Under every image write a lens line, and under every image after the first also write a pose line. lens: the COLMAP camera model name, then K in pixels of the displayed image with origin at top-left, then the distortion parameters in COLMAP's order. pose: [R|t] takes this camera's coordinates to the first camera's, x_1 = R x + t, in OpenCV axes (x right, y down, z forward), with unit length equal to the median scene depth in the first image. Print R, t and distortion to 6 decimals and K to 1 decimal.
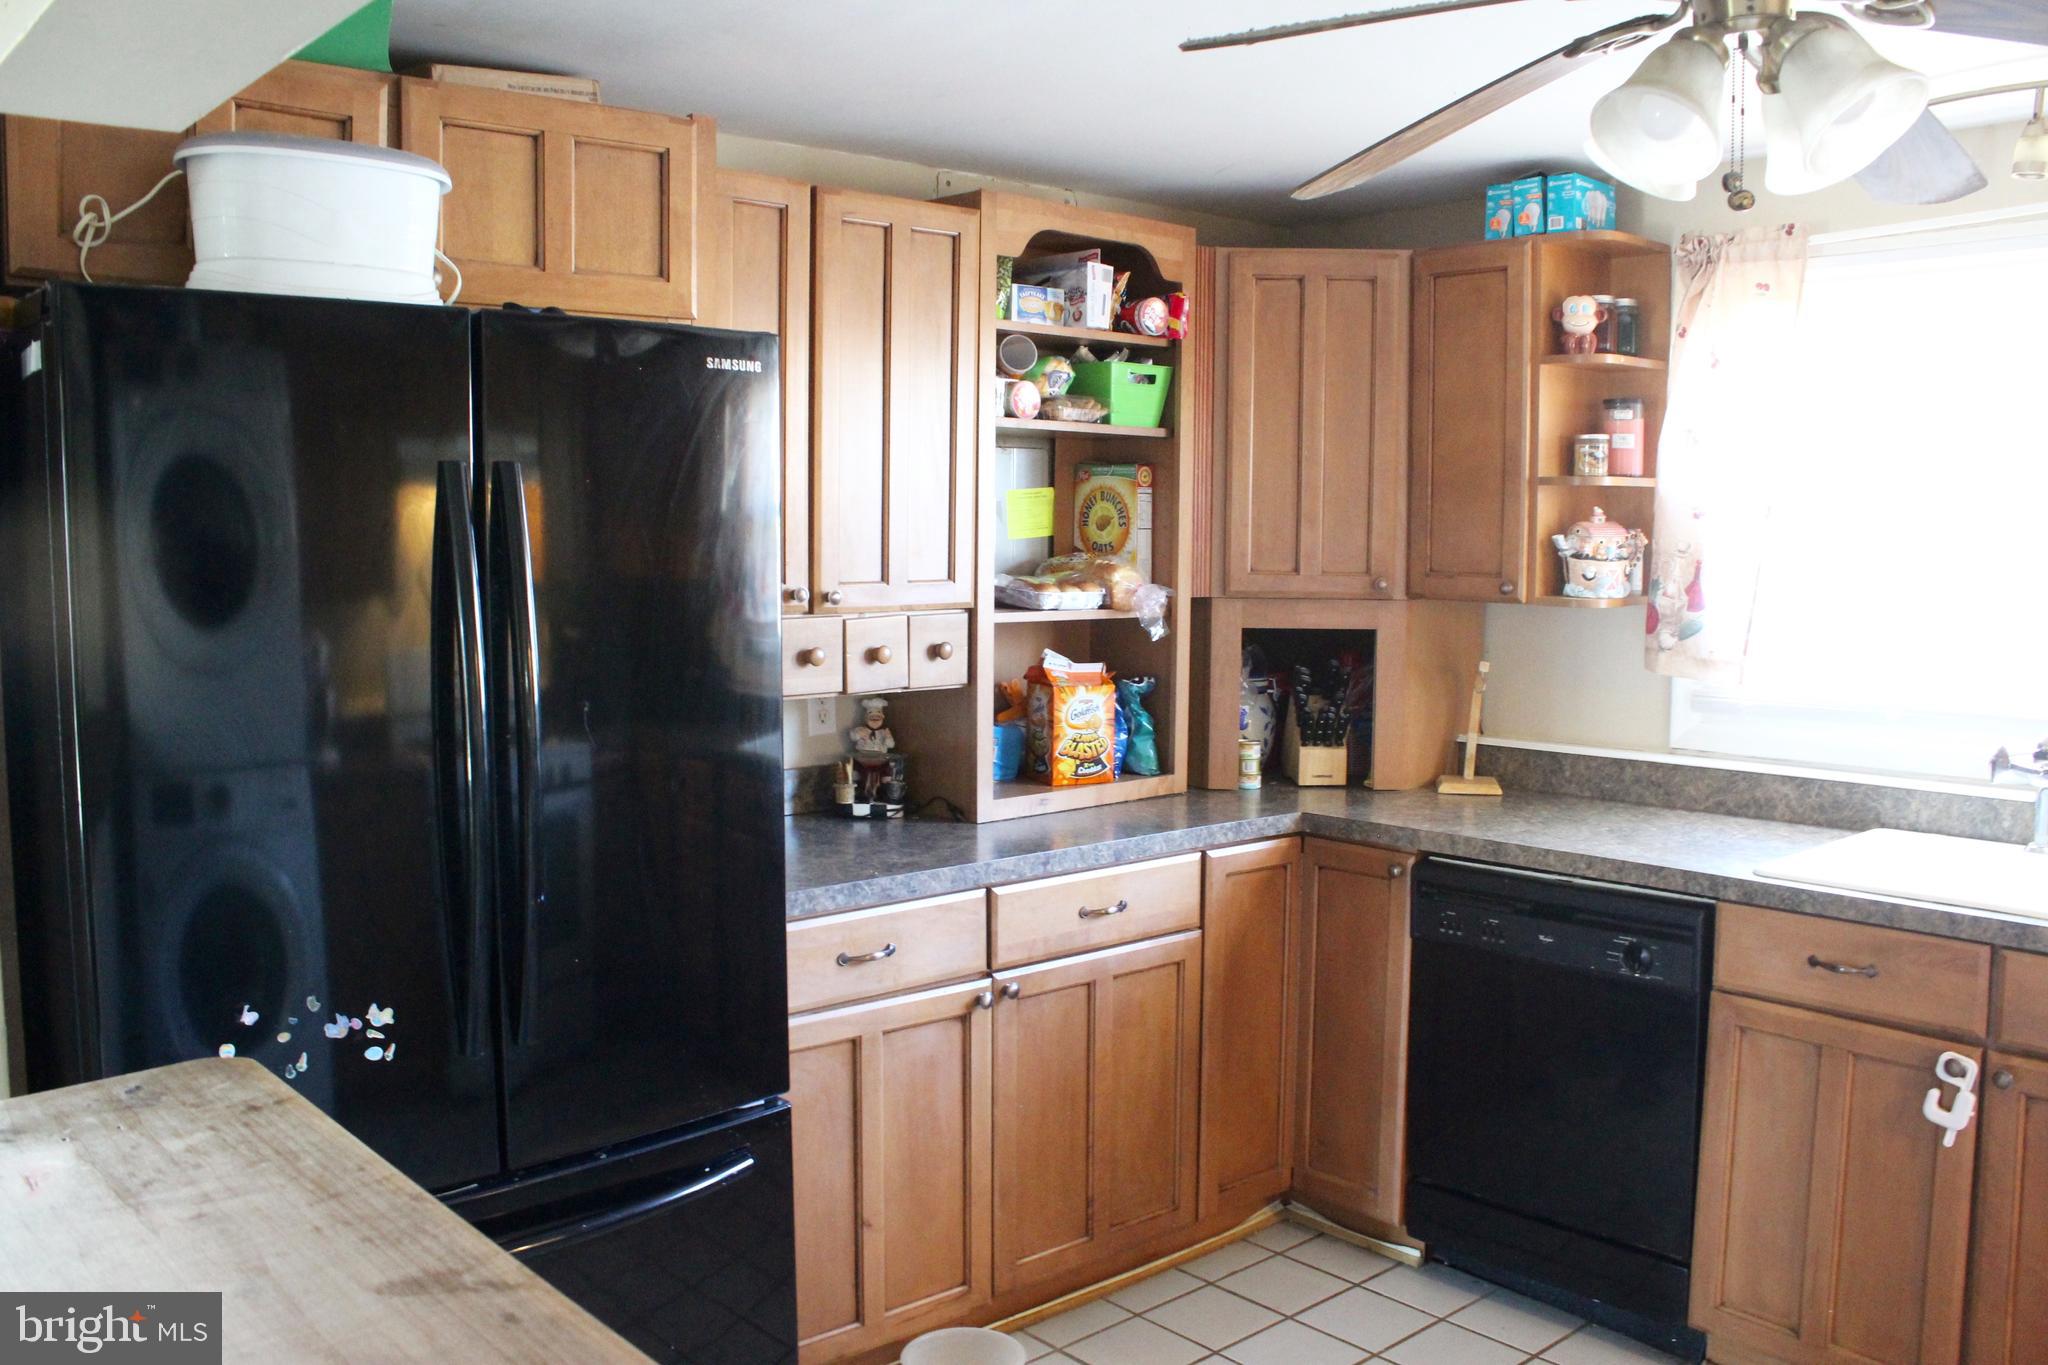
lens RADIAL K [[1682.8, 0, 1016.7], [0, 1682.8, 681.4], [0, 0, 1]] dist [-0.124145, 0.055804]
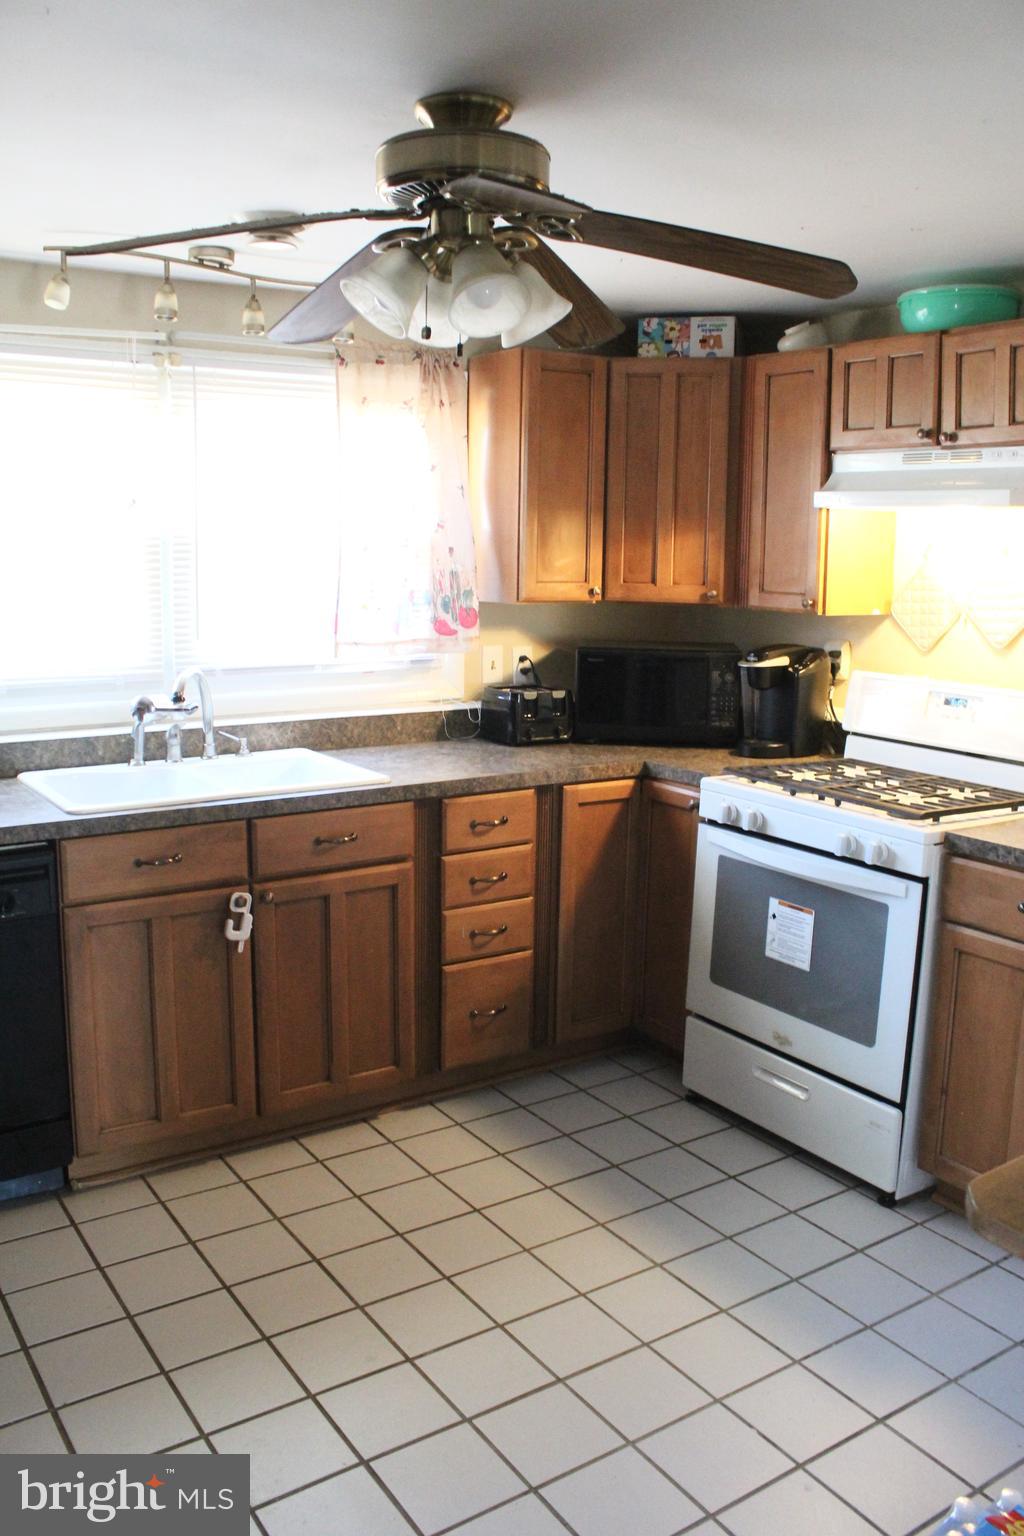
lens RADIAL K [[1262.1, 0, 511.9], [0, 1262.1, 763.6], [0, 0, 1]] dist [-0.124145, 0.055804]
pose [[0.131314, -0.161738, 0.978058, -0.483958], [0.080100, 0.985106, 0.152149, -0.048284], [-0.988100, 0.058363, 0.142313, 0.500588]]
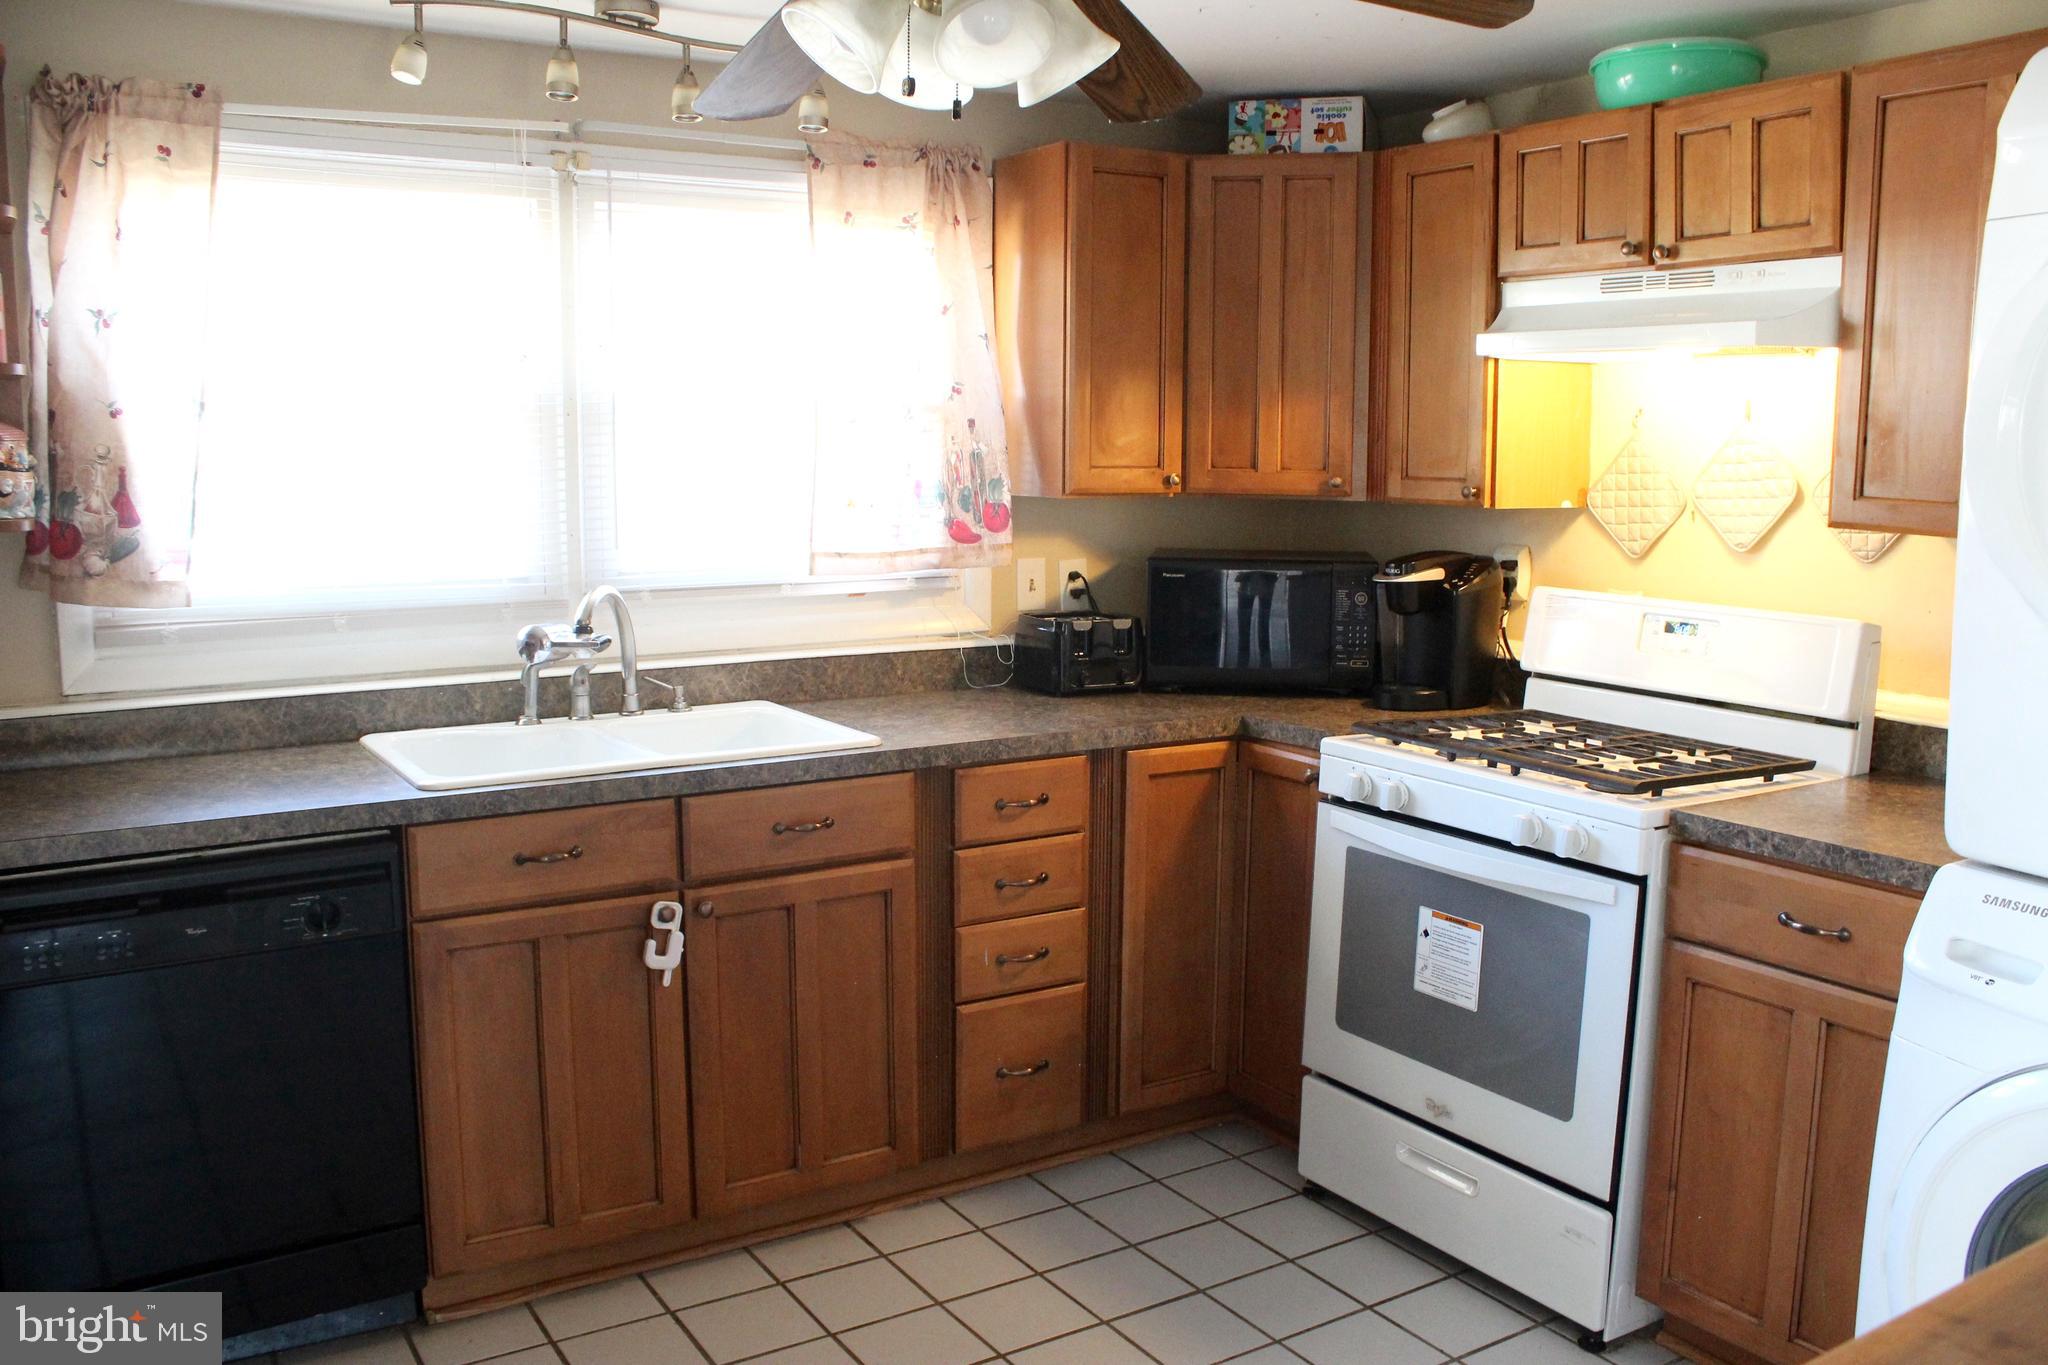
lens RADIAL K [[1682.8, 0, 1039.6], [0, 1682.8, 690.9], [0, 0, 1]] dist [-0.124145, 0.055804]
pose [[0.152781, -0.138578, 0.978496, -0.418211], [0.088789, 0.988040, 0.126066, -0.027719], [-0.984263, 0.067619, 0.163258, 0.493703]]
